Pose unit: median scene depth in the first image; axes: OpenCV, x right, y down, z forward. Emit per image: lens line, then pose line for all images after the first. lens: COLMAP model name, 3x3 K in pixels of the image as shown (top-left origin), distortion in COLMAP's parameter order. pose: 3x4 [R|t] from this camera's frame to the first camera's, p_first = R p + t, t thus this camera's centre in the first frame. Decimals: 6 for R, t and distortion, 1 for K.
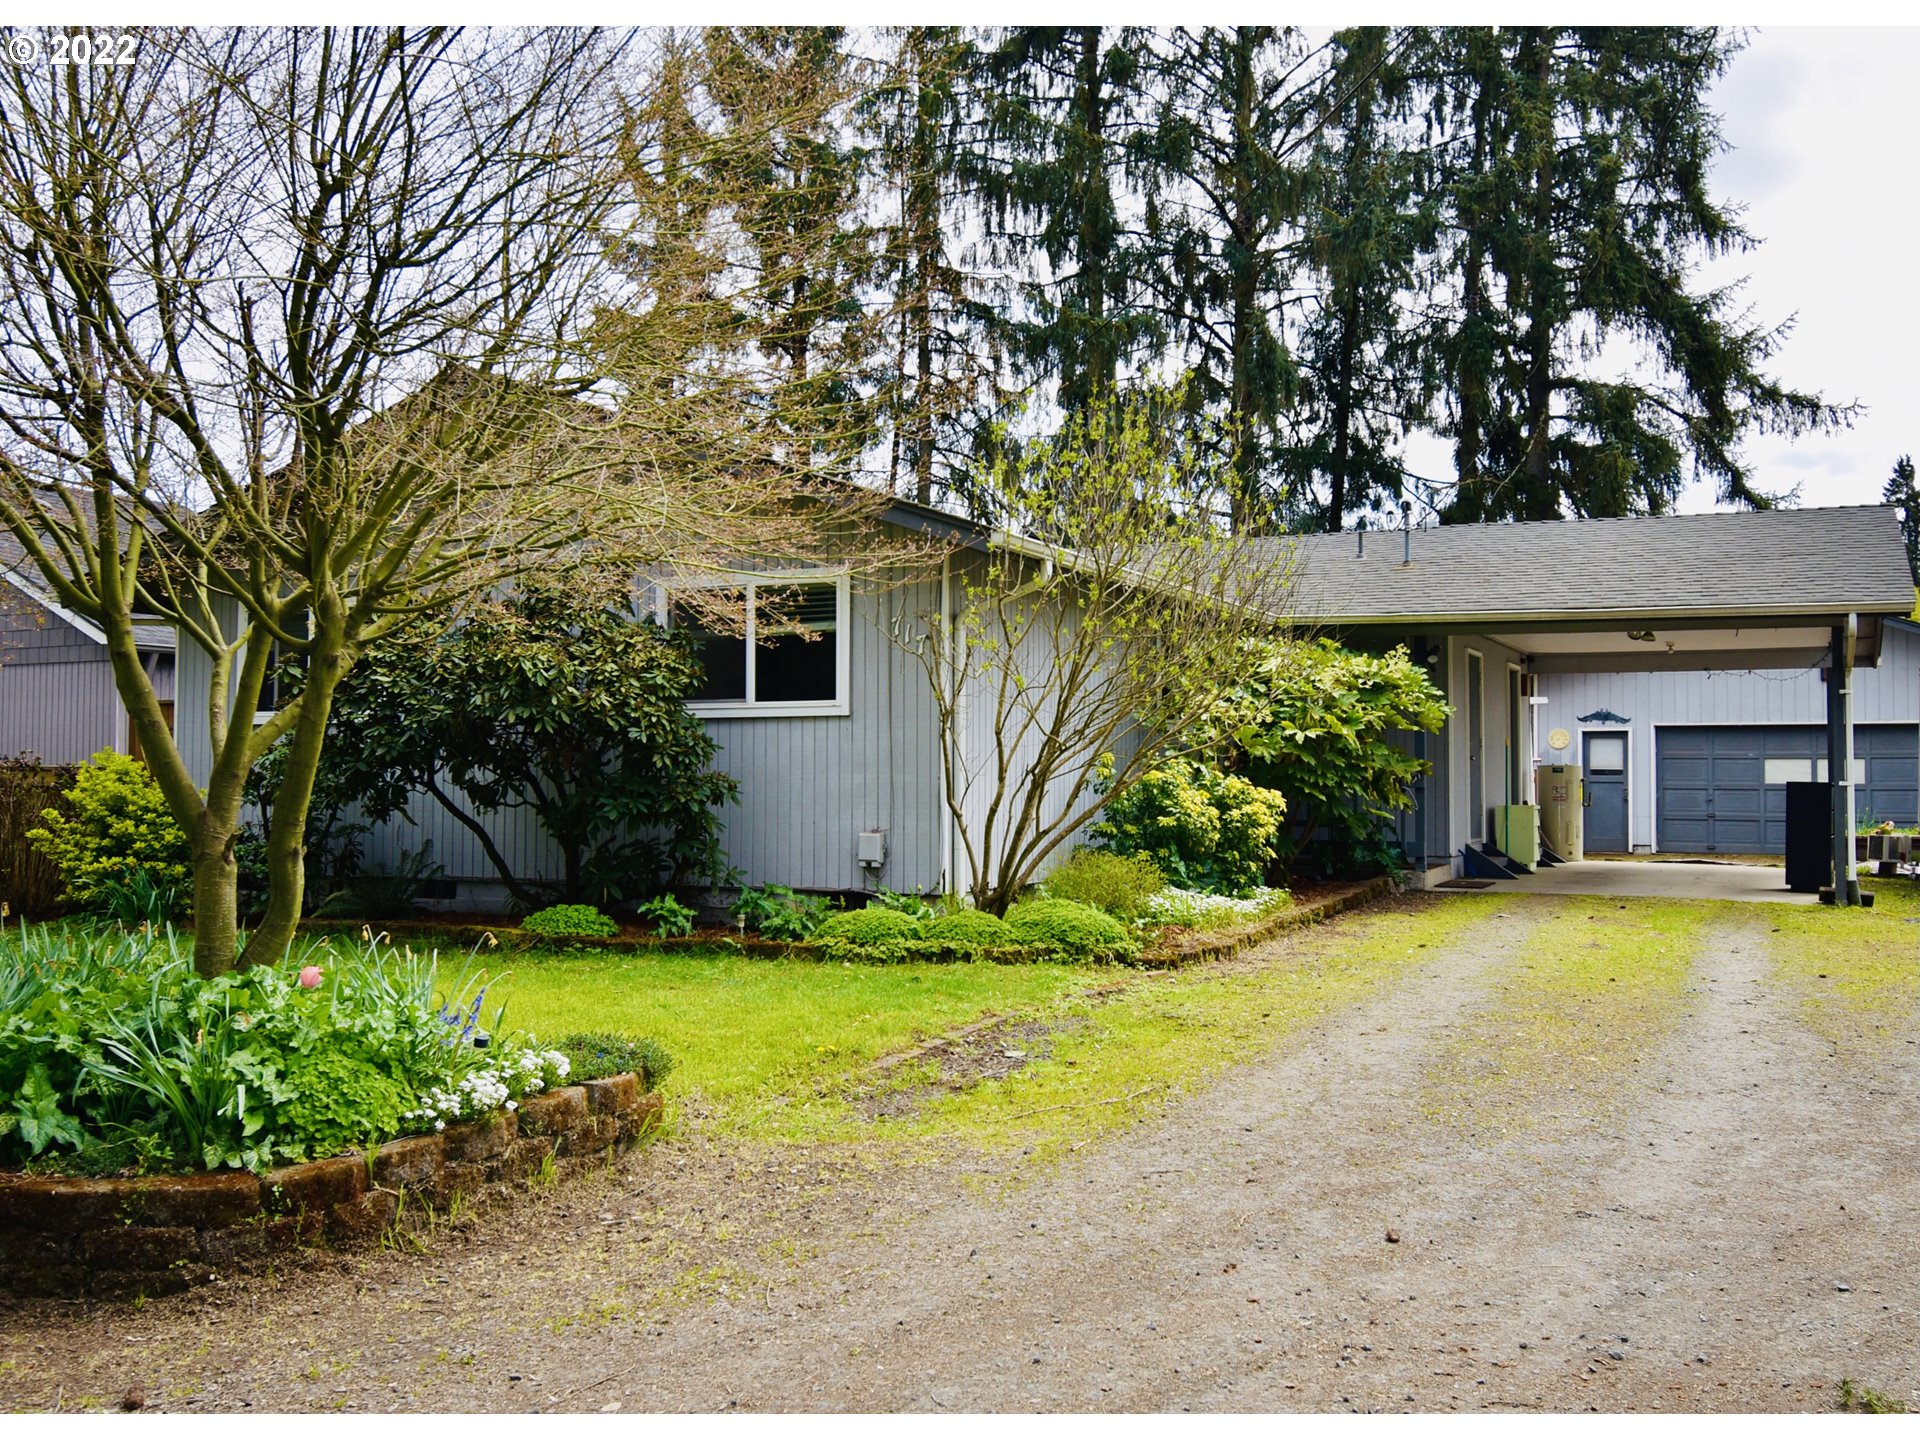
lens RADIAL K [[1720.2, 0, 1046.9], [0, 1720.2, 723.5], [0, 0, 1]] dist [-0.002124, 0.003470]
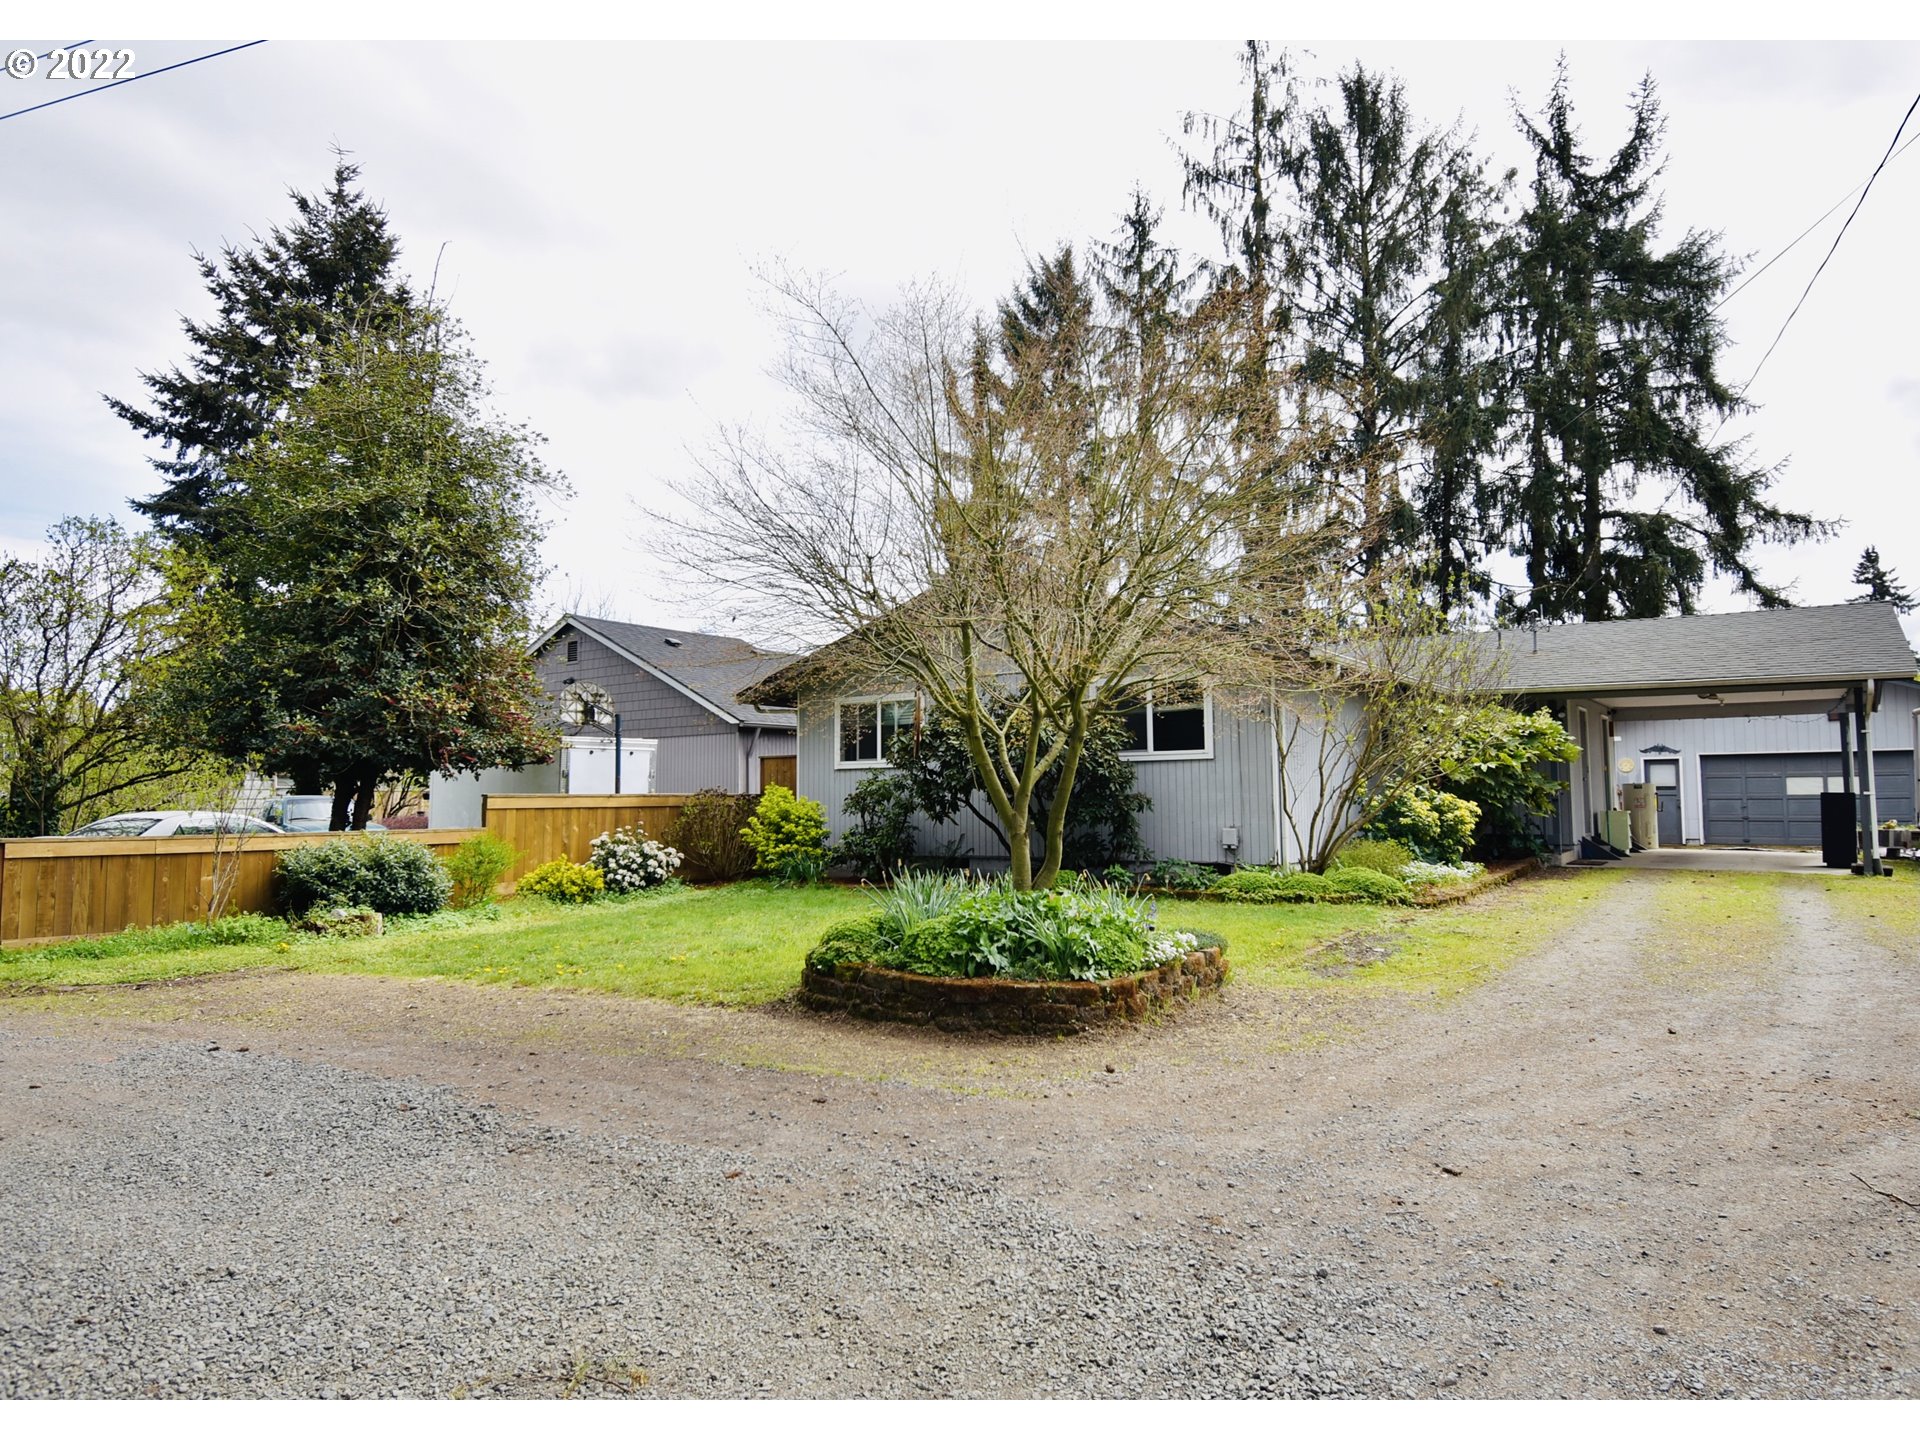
lens RADIAL K [[1184.2, 0, 973.2], [0, 1184.2, 717.6], [0, 0, 1]] dist [0.026118, -0.040211]
pose [[0.982475, -0.022497, -0.185032, -0.040503], [0.015767, 0.999162, -0.037764, -0.001480], [0.185727, 0.034185, 0.982007, -0.058942]]
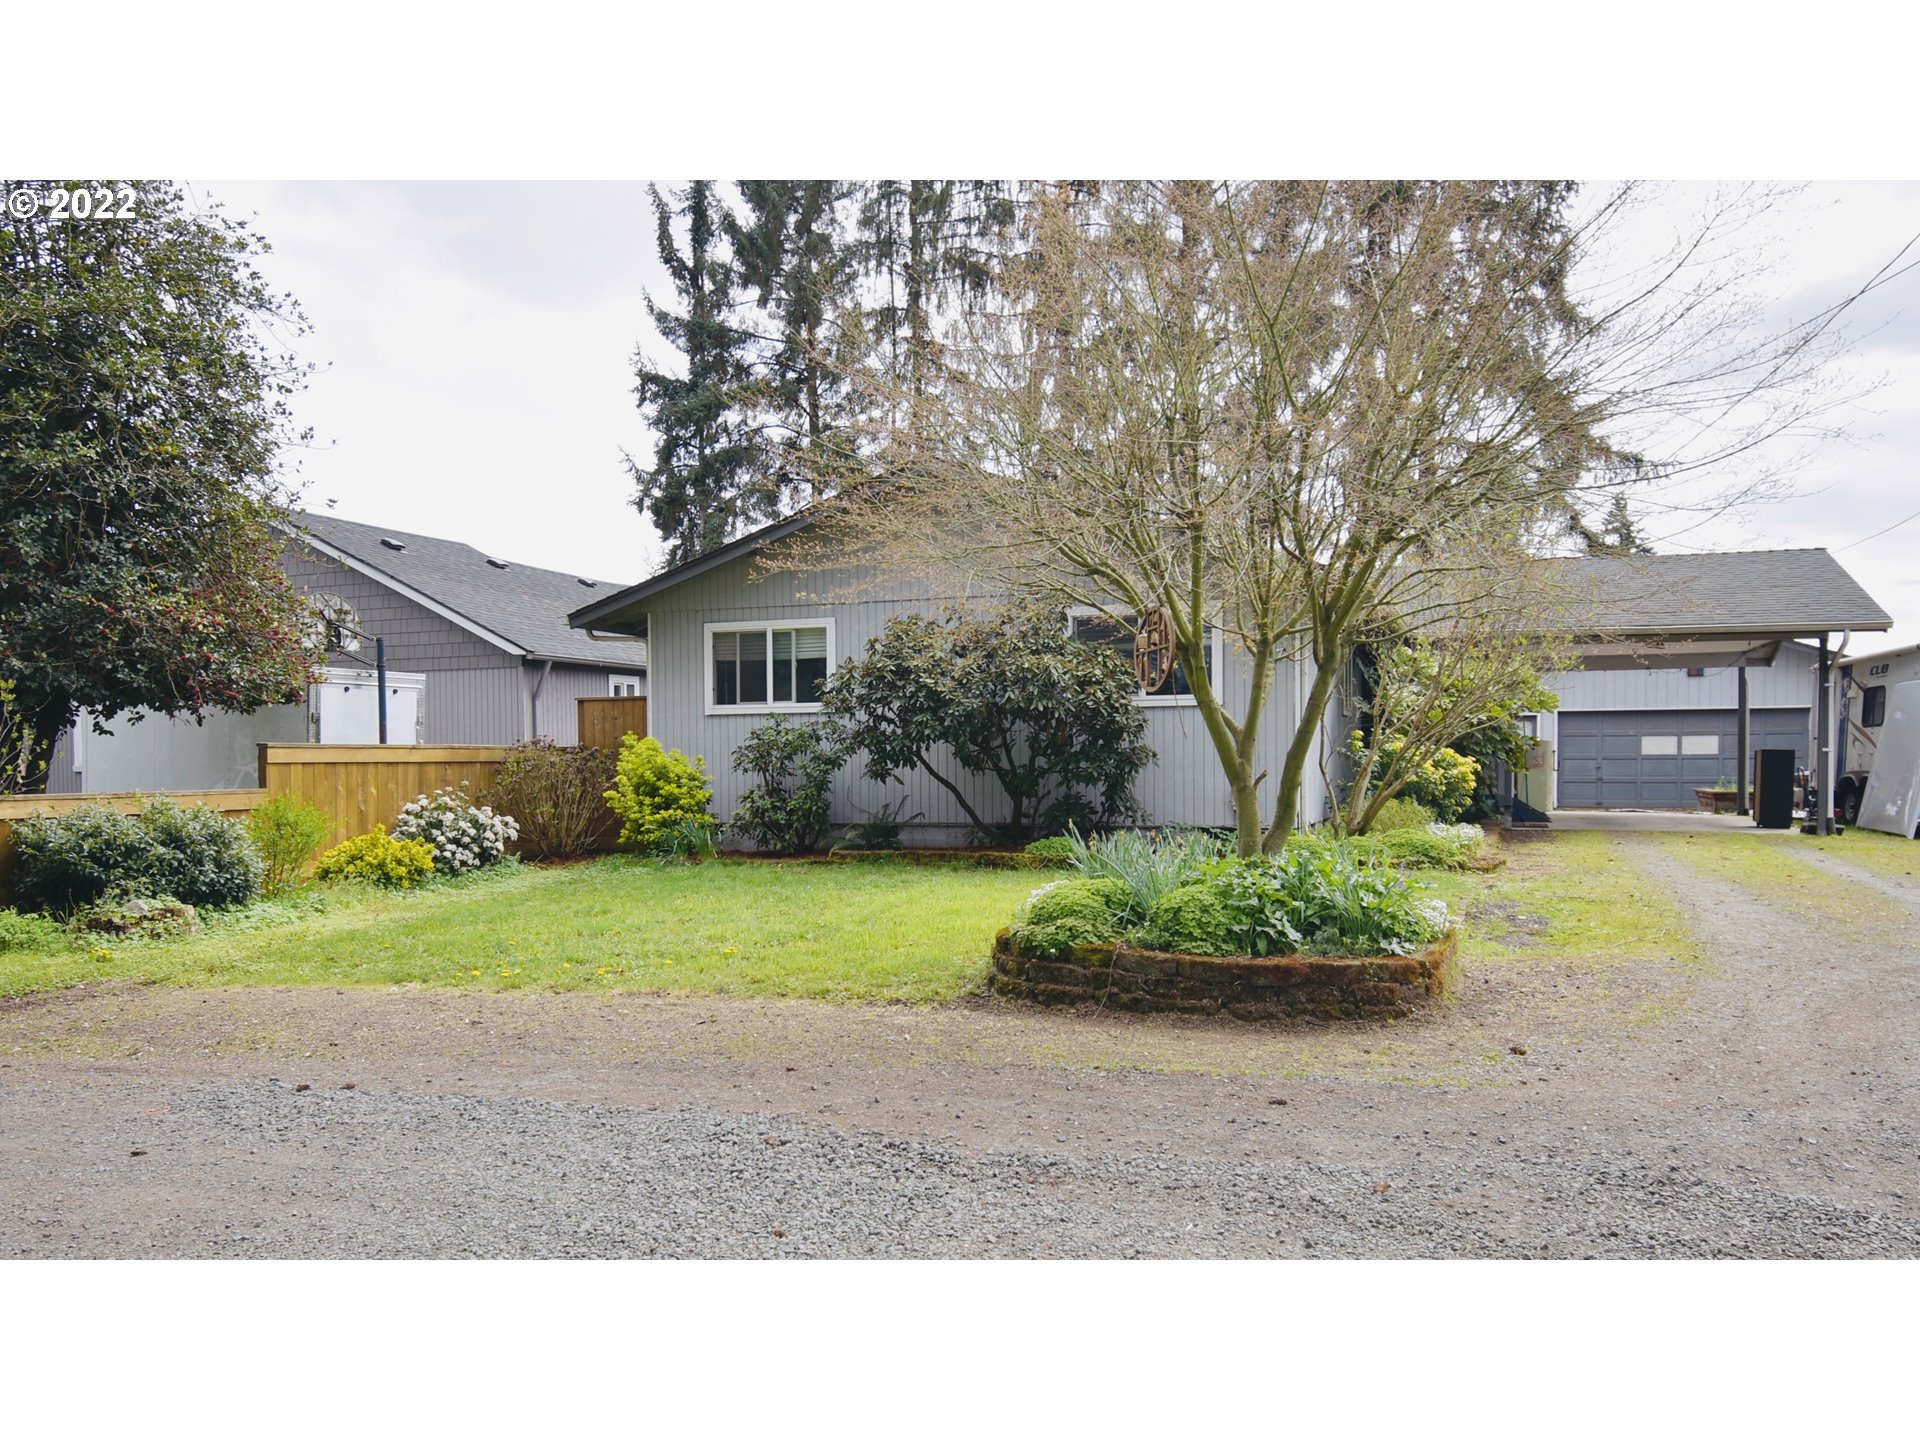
lens RADIAL K [[1441.8, 0, 961.1], [0, 1441.8, 812.6], [0, 0, 1]] dist [0.001183, -0.002825]
pose [[0.998229, -0.010052, 0.058633, -0.125024], [0.006054, 0.997669, 0.067976, 0.000598], [-0.059180, -0.067501, 0.995963, -0.058081]]
